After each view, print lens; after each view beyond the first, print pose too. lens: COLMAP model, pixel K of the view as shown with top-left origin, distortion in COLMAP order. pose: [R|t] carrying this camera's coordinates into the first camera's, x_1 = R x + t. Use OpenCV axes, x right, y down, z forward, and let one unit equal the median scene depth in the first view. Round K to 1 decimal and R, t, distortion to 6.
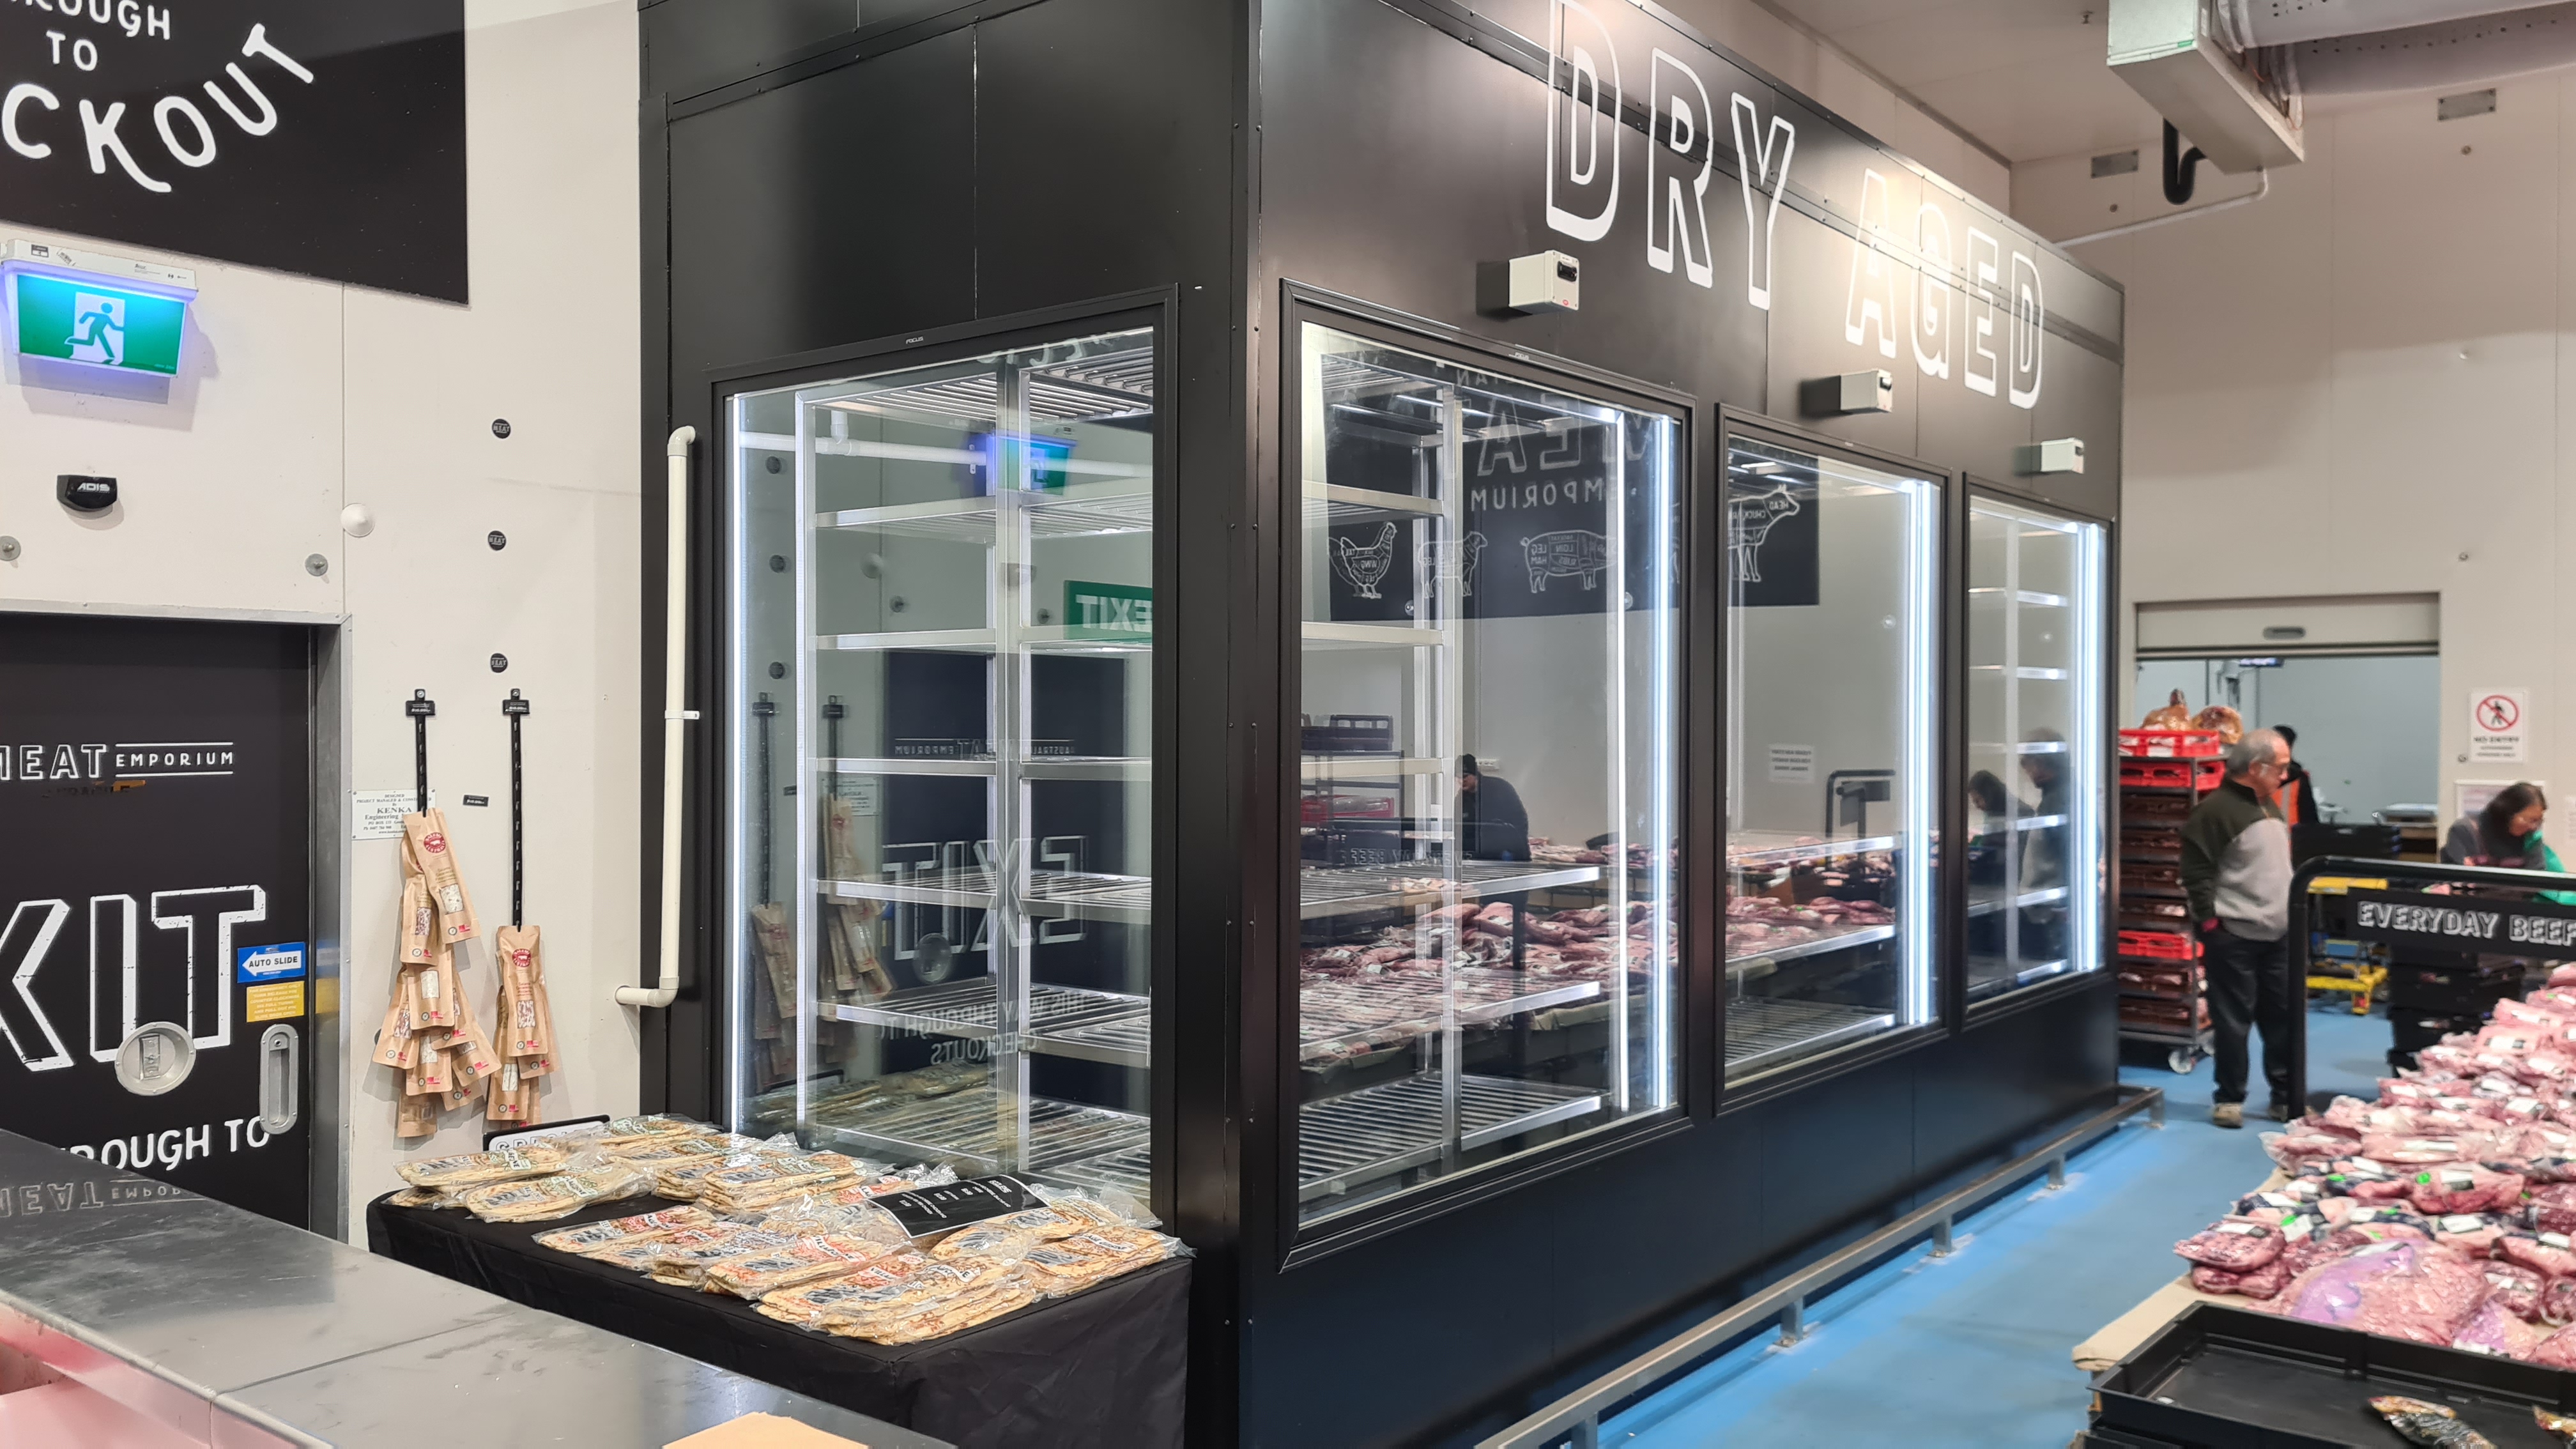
lens RADIAL K [[1941.1, 0, 1307.1], [0, 1941.1, 720.4], [0, 0, 1]] dist [0.038667, -0.005621]
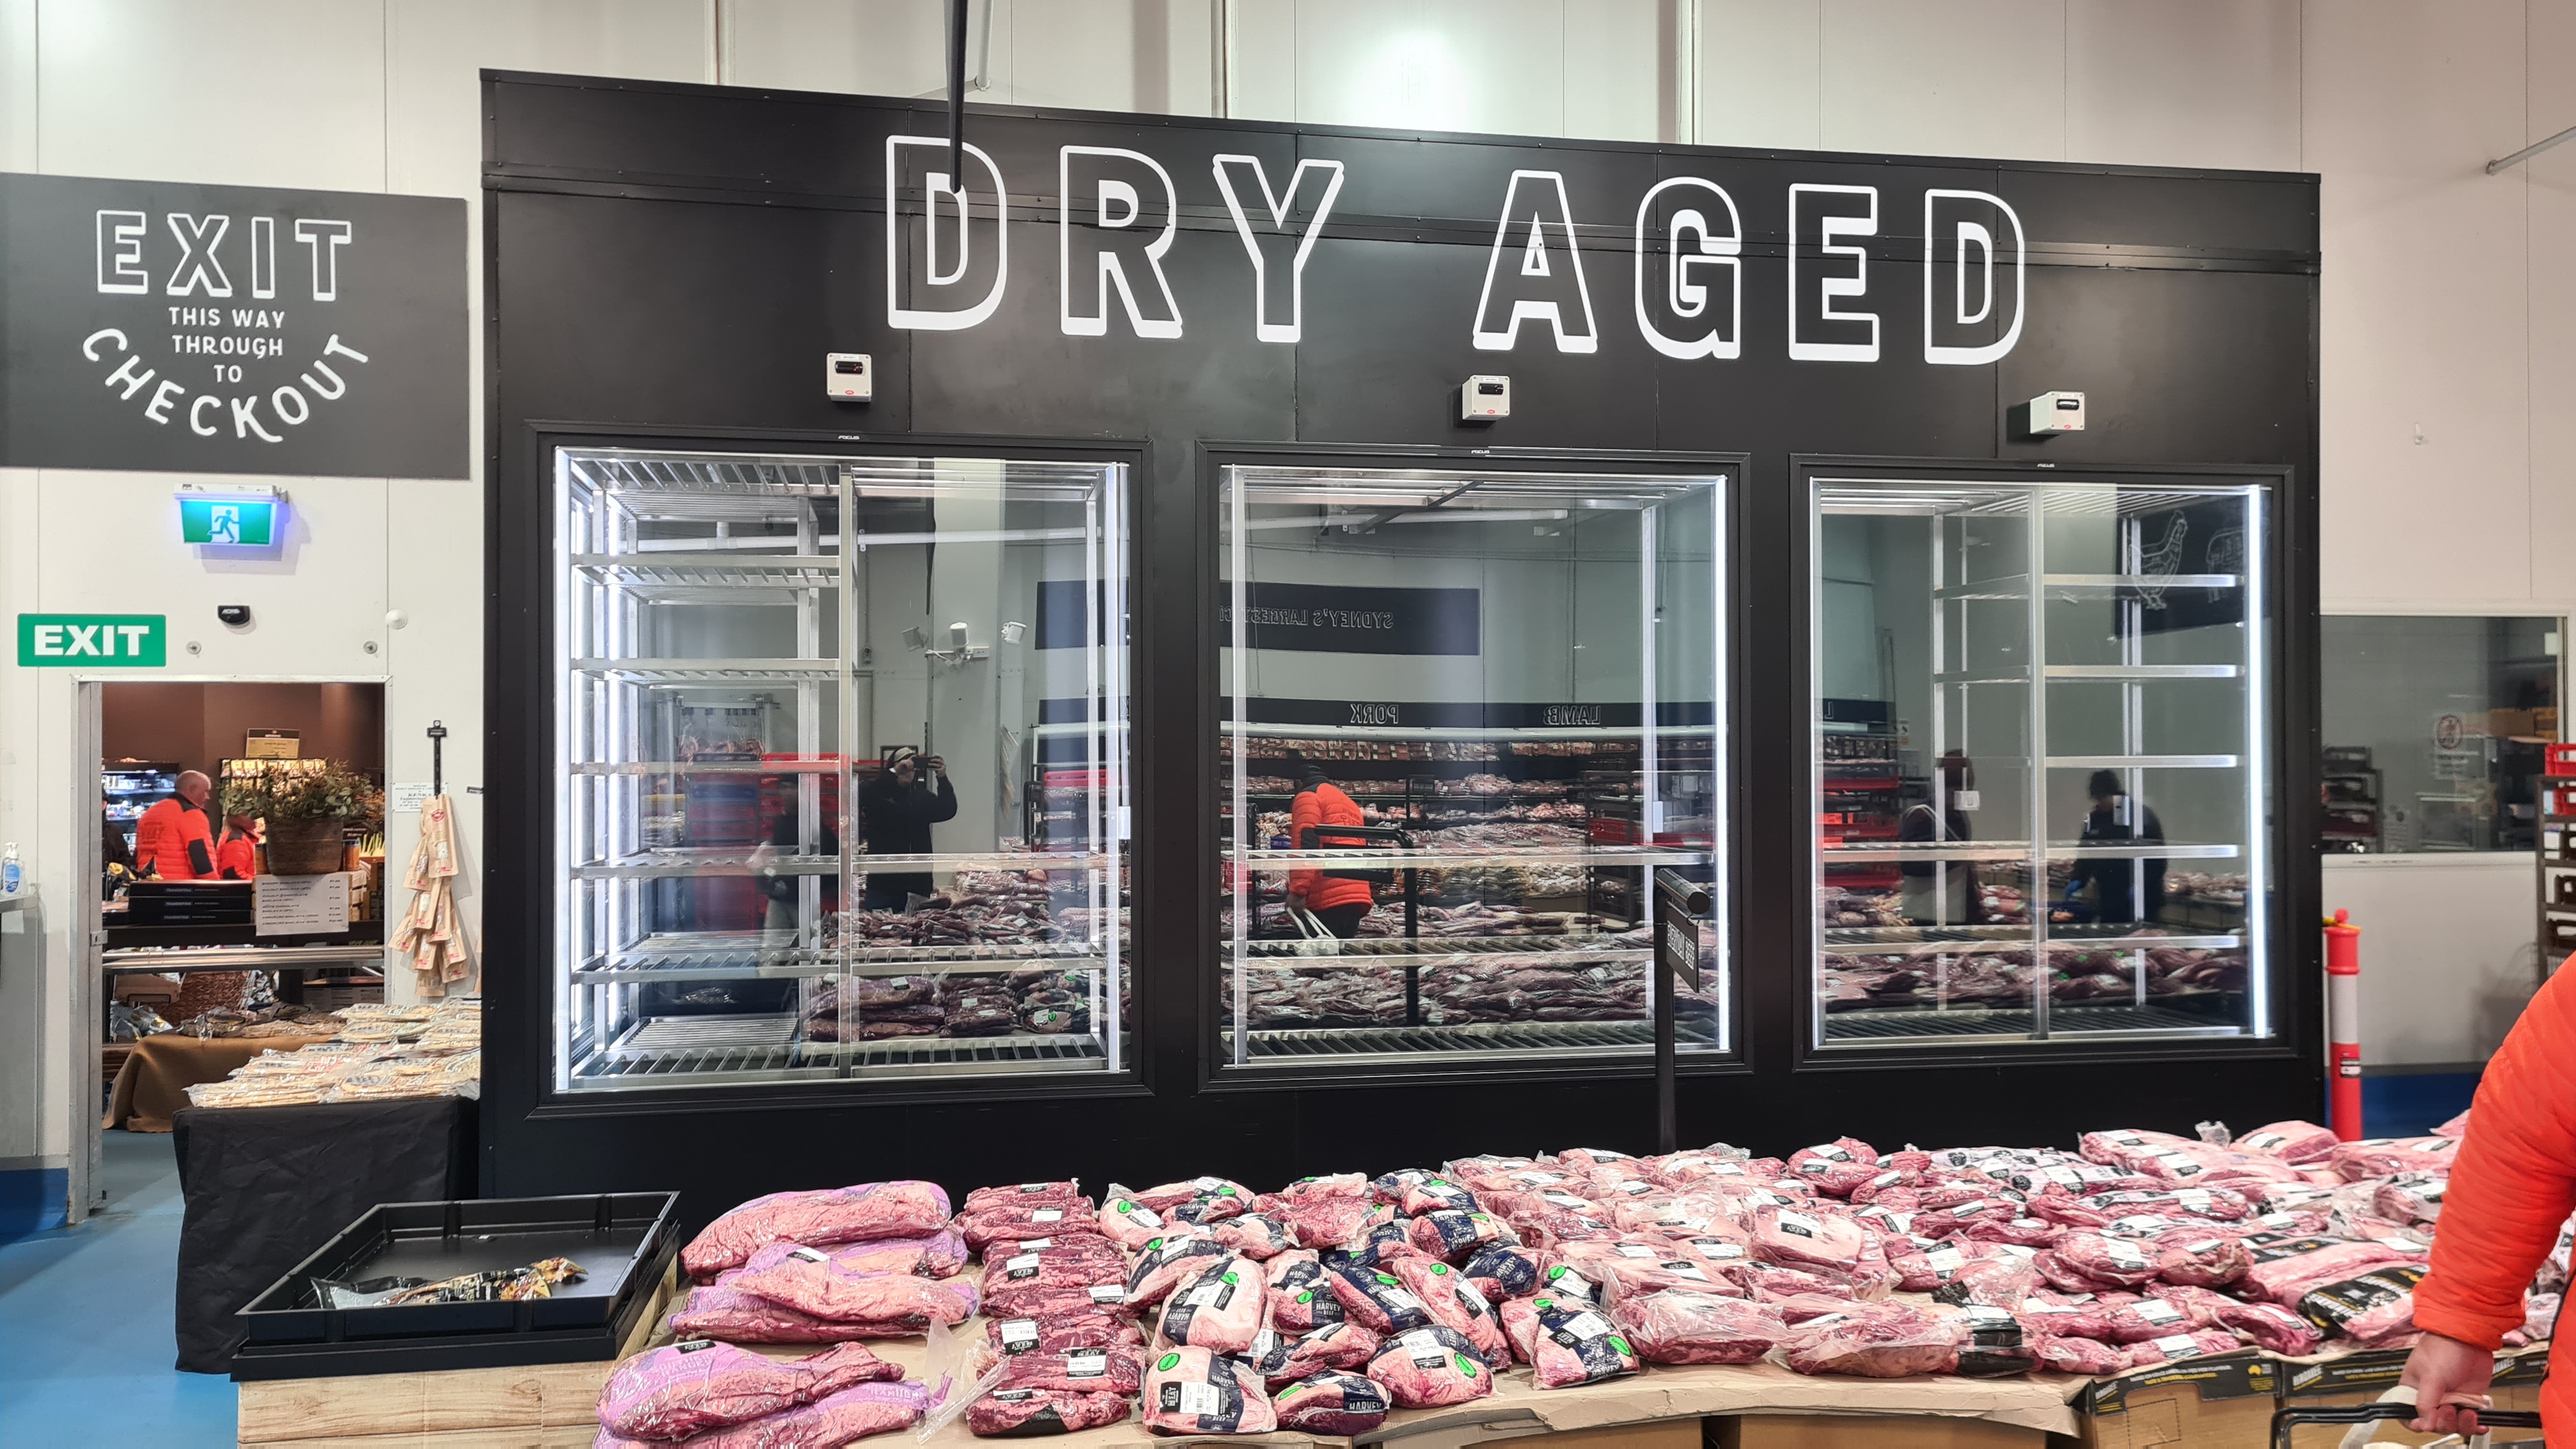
lens RADIAL K [[1941.1, 0, 1303.7], [0, 1941.1, 729.3], [0, 0, 1]] dist [0.038667, -0.005621]
pose [[0.753857, -0.014257, -0.656883, 1.266901], [0.006032, 0.999873, -0.014779, 0.022043], [0.657010, 0.007179, 0.753847, 0.277208]]
